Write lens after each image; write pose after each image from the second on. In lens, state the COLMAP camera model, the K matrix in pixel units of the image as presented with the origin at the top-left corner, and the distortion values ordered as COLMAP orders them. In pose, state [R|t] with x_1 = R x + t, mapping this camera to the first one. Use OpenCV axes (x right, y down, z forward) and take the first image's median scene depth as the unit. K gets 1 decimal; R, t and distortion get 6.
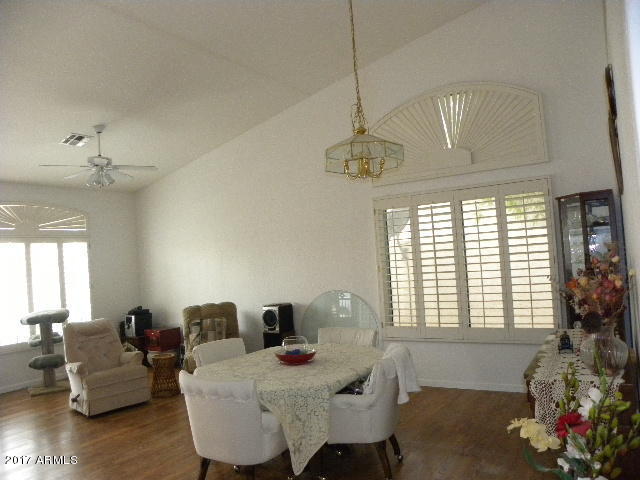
lens RADIAL K [[485.0, 0, 317.2], [0, 485.0, 241.0], [0, 0, 1]] dist [-0.143367, 0.078344]
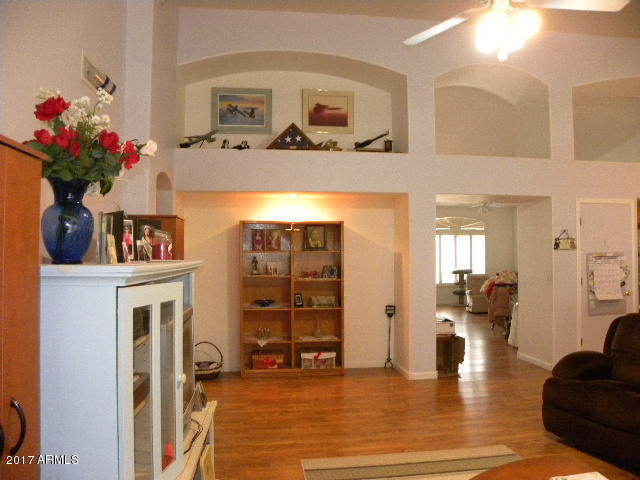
lens RADIAL K [[485.0, 0, 317.2], [0, 485.0, 241.0], [0, 0, 1]] dist [-0.143367, 0.078344]
pose [[0.643254, 0.053578, -0.763776, 0.758334], [-0.011448, 0.998110, 0.060375, -0.113941], [0.765567, -0.030093, 0.642652, -1.049199]]
